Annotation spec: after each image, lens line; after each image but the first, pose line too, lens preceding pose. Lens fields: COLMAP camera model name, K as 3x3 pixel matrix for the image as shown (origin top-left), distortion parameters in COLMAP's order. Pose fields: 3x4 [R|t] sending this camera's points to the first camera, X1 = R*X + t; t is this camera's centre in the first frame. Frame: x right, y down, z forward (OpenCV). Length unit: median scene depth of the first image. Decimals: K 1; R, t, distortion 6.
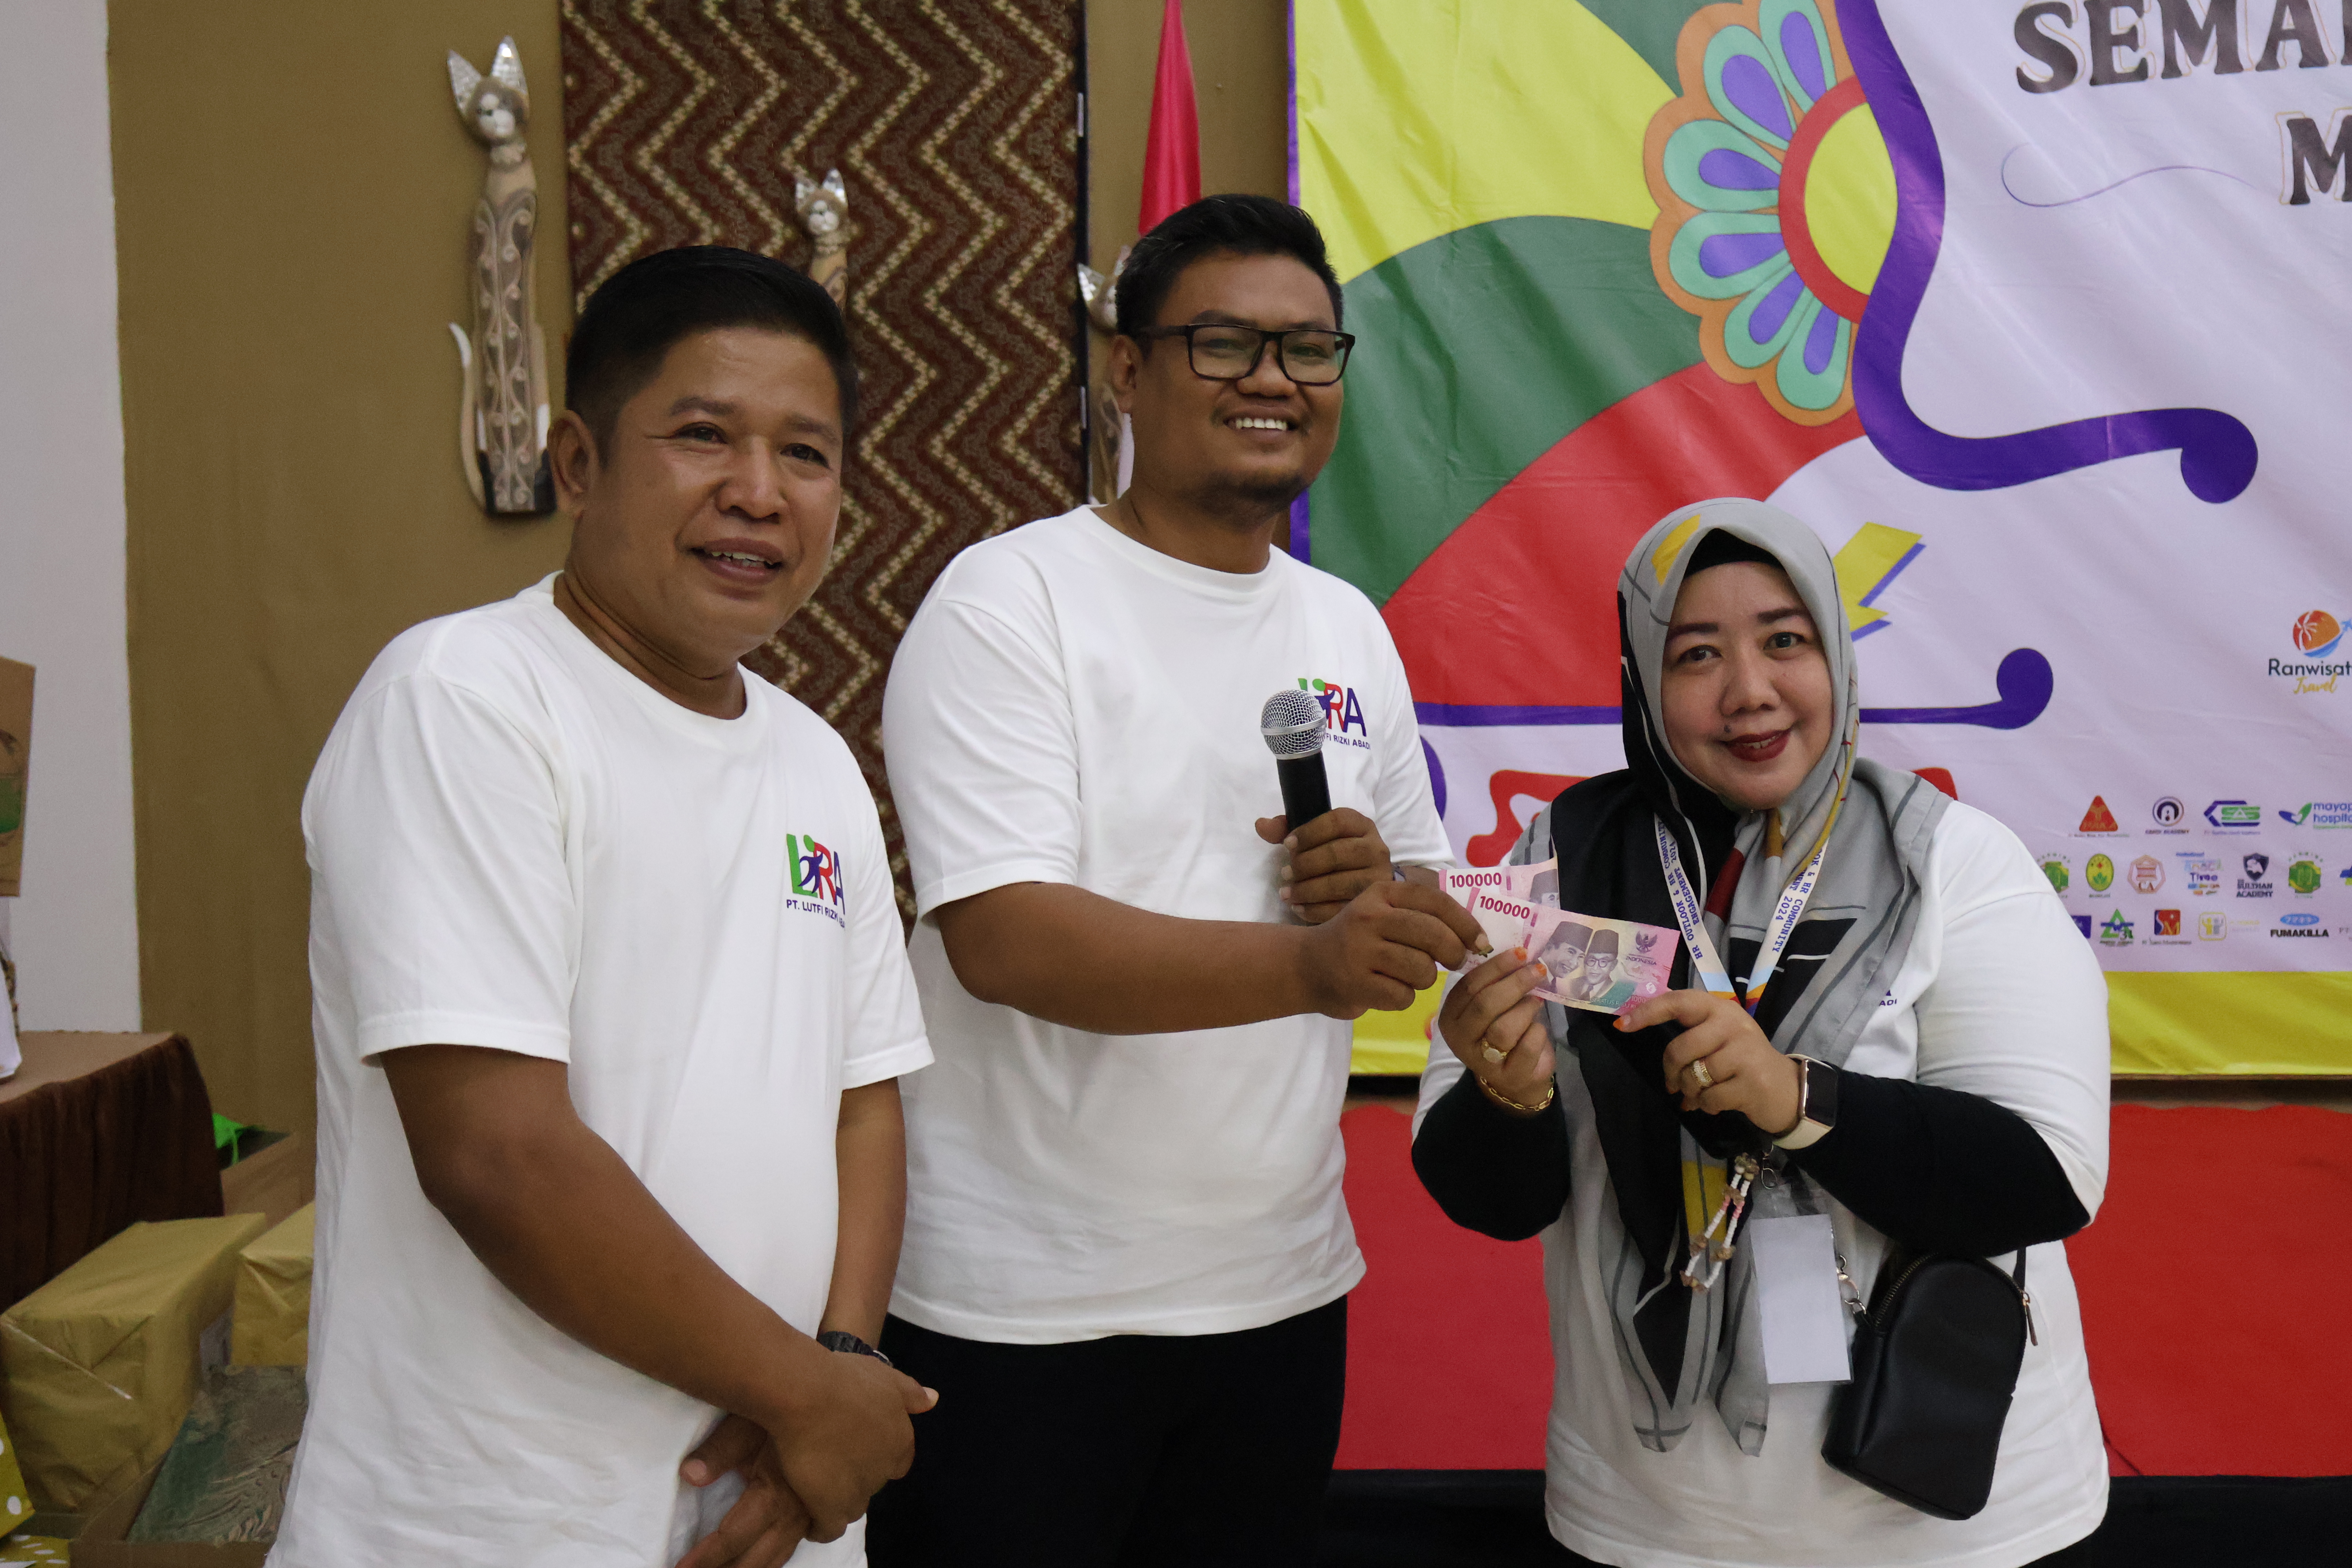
lens RADIAL K [[2494.9, 0, 1195.8], [0, 2494.9, 760.9], [0, 0, 1]] dist [0.004807, 0.000000]
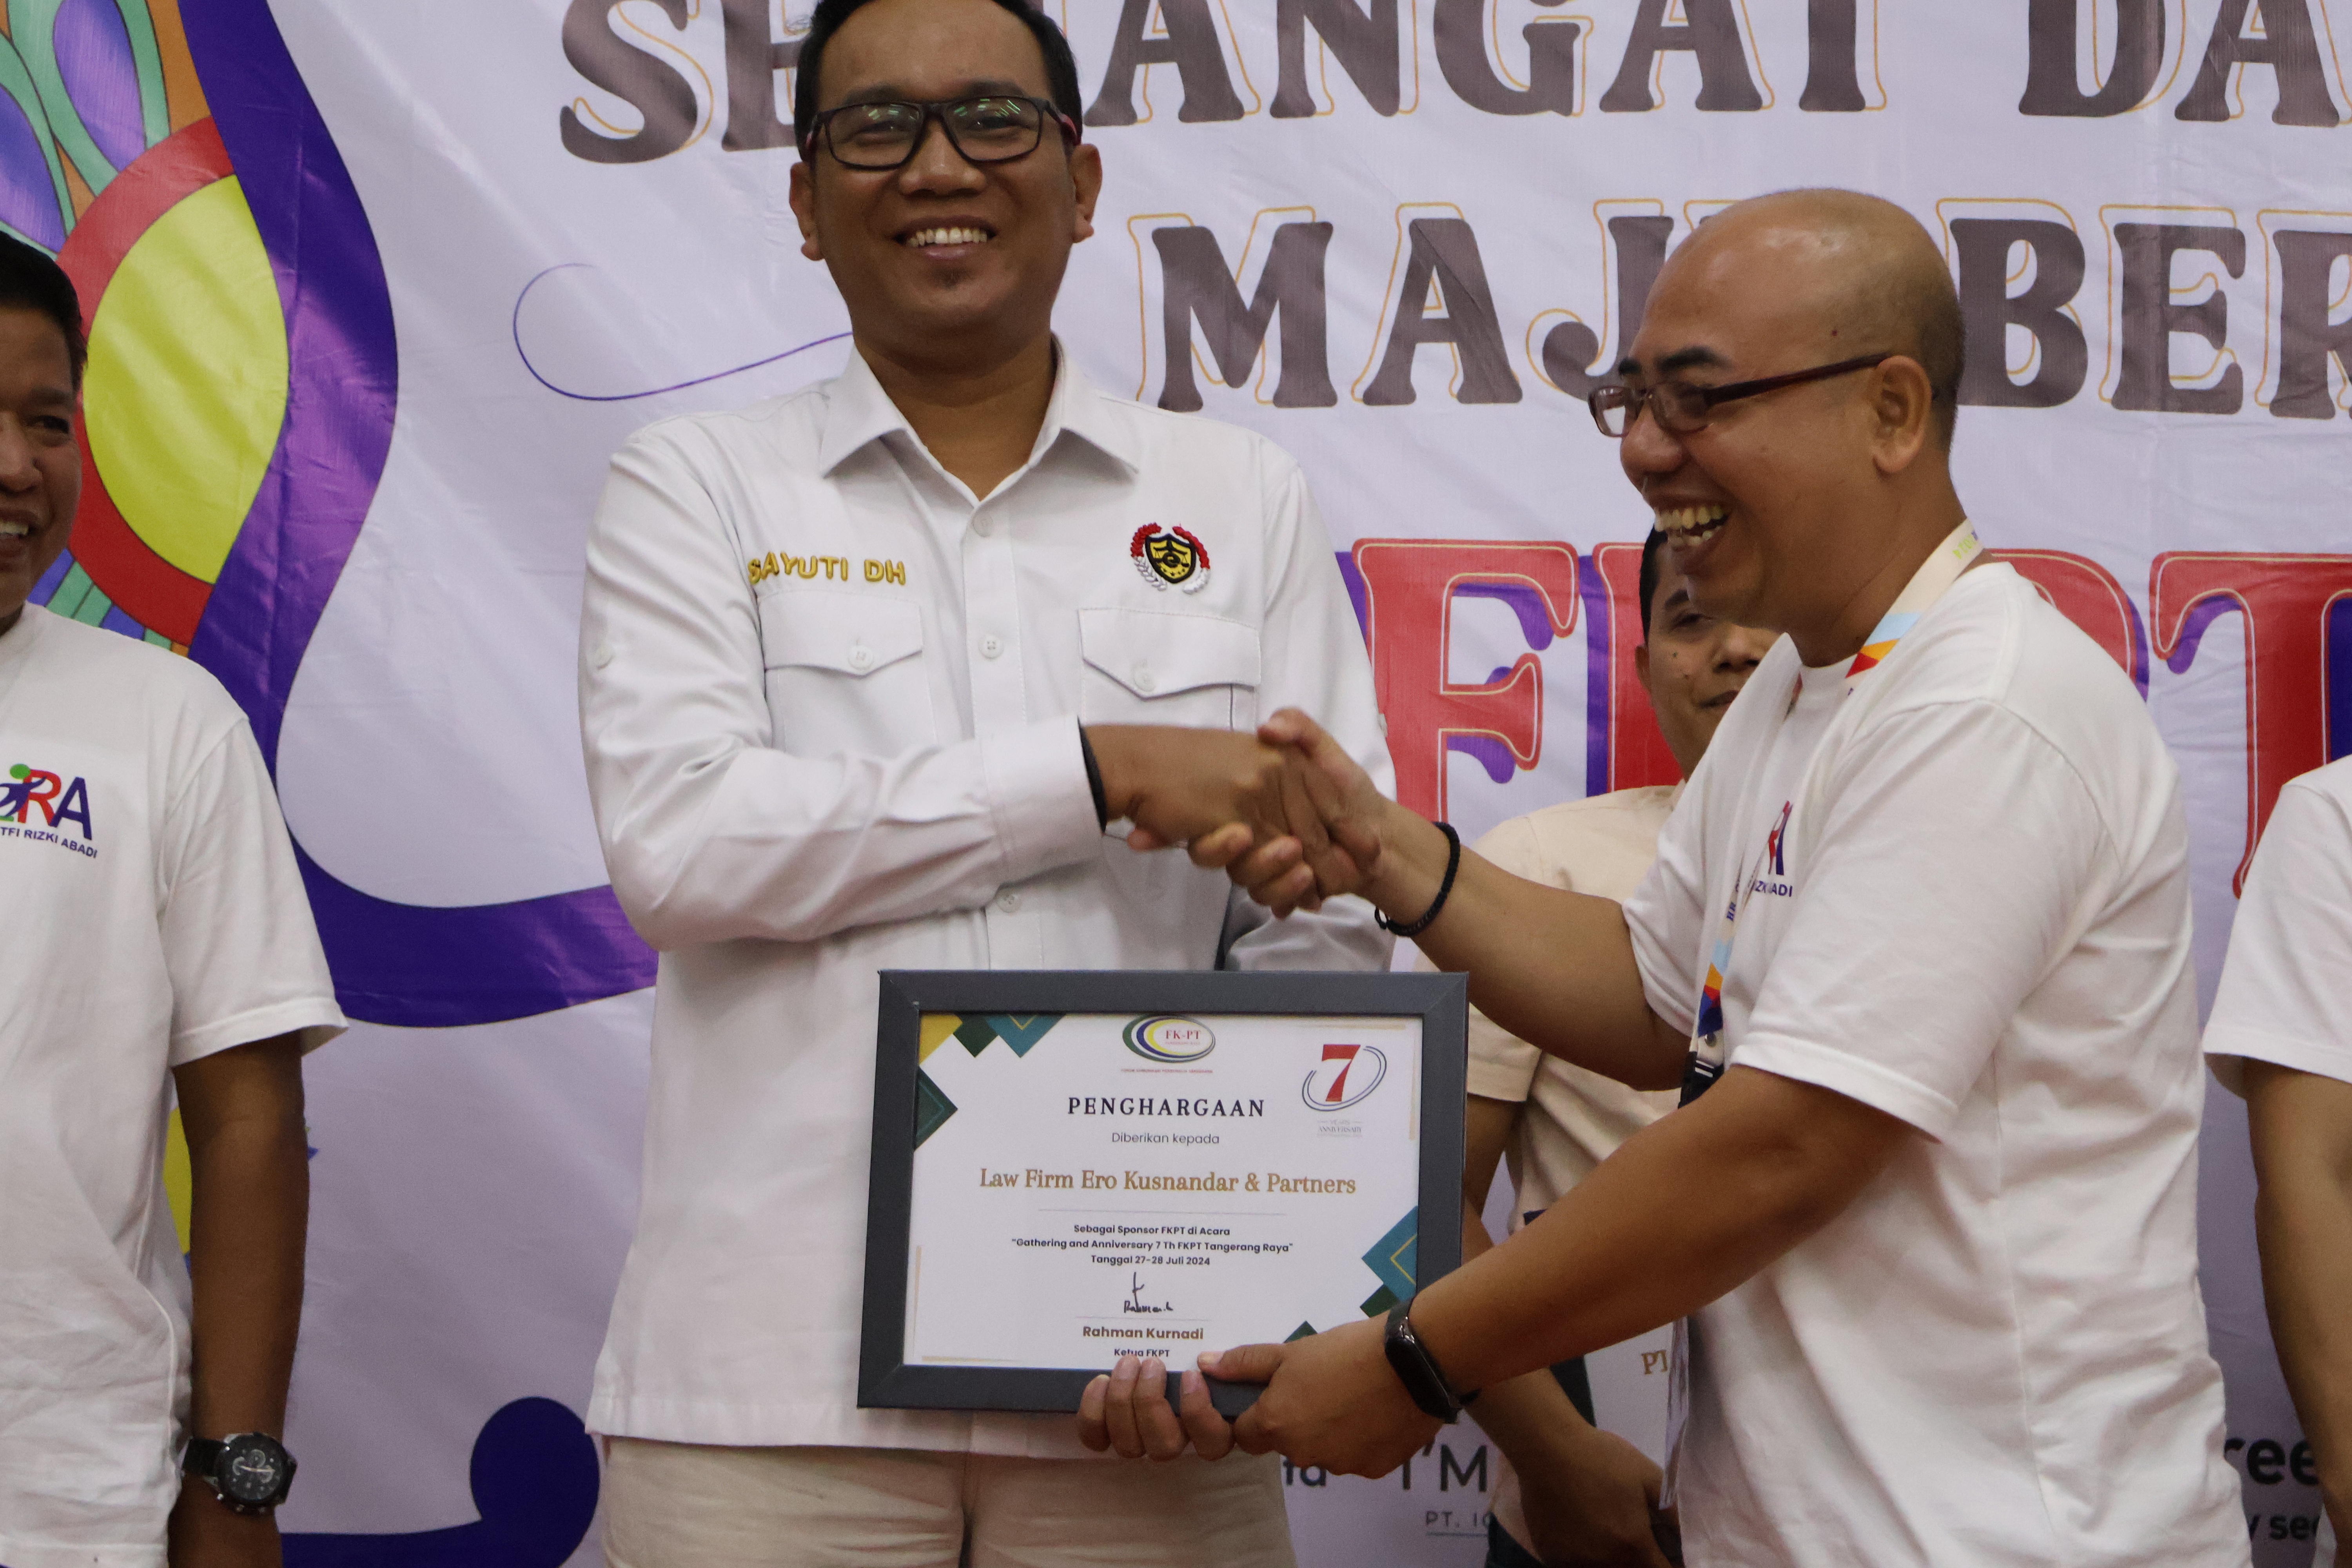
lens RADIAL K [[4138.7, 0, 1162.5], [0, 4138.7, 786.6], [0, 0, 1]] dist [0.011348, 0.000000]
pose [[0.999008, 0.025040, -0.036827, 0.432234], [-0.032251, 0.977054, -0.210534, -0.001456], [0.030711, 0.211513, 0.976893, 0.269974]]
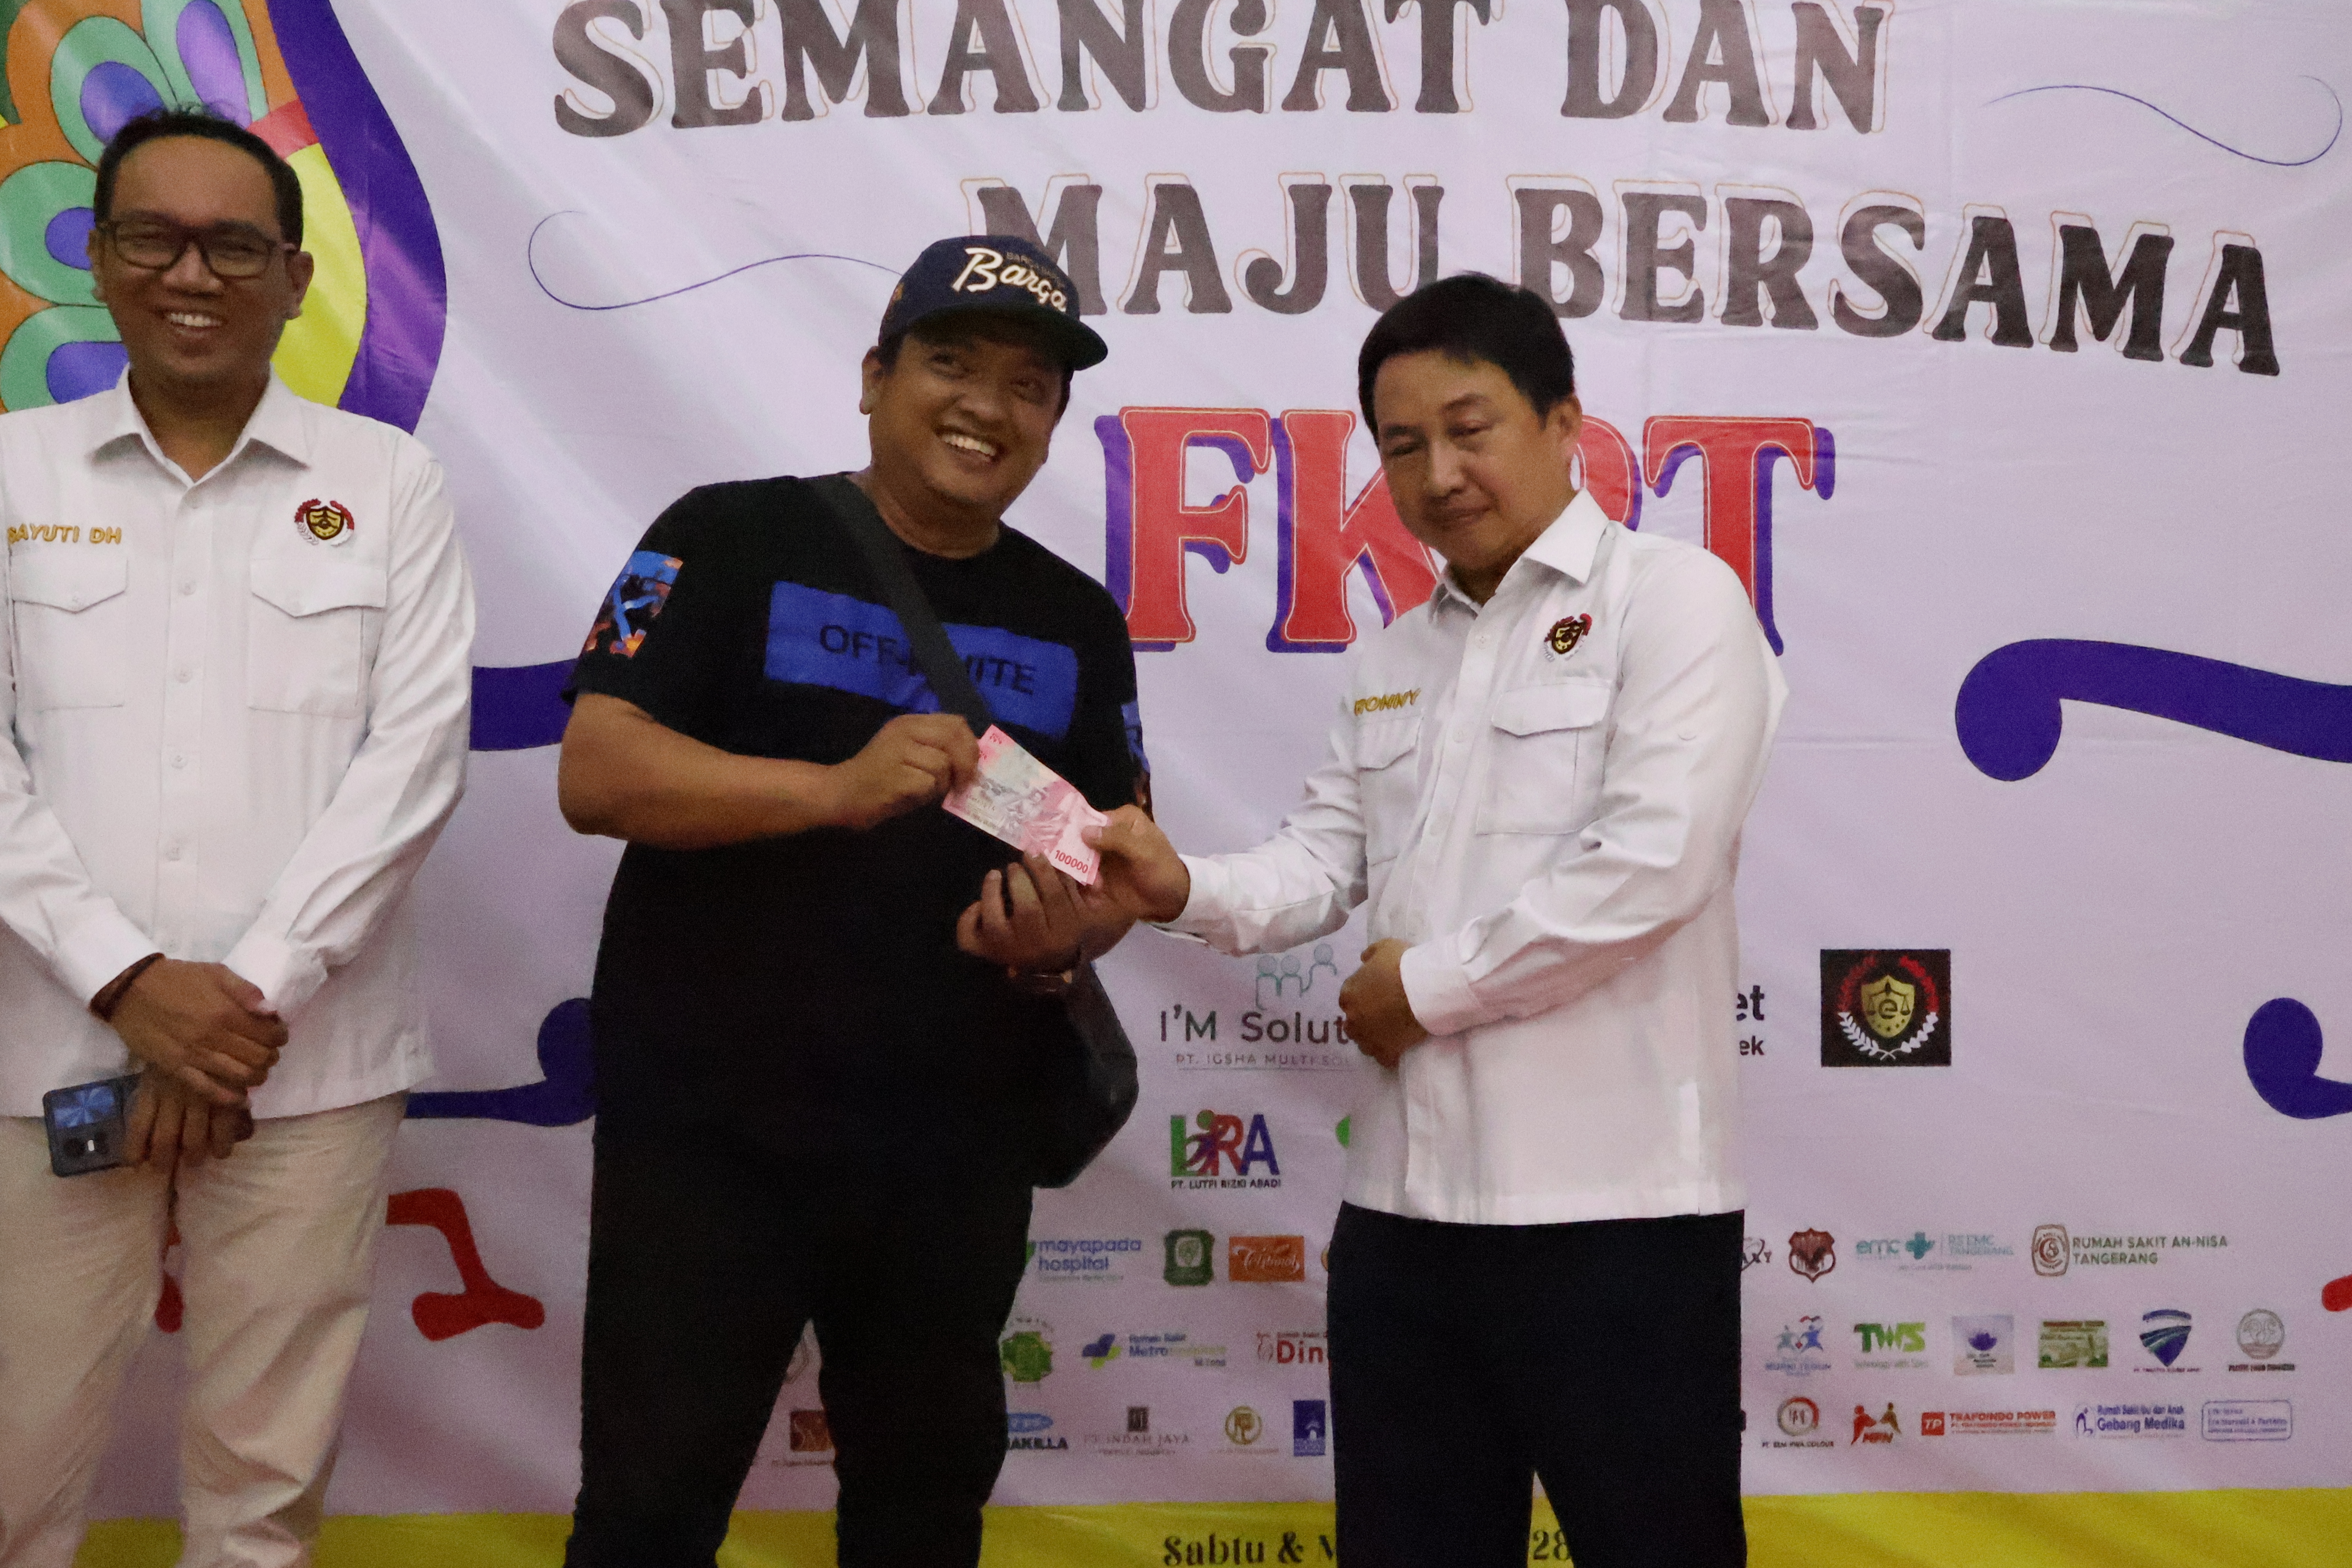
lens RADIAL K [[2328.7, 0, 1191.2], [0, 2328.7, 797.5], [0, 0, 1]] dist [0.002744, 0.000000]
pose [[0.996001, 0.007797, 0.089003, 0.405384], [-0.001822, 0.997750, -0.067021, -0.053002], [-0.089325, 0.066591, 0.993774, 0.369821]]
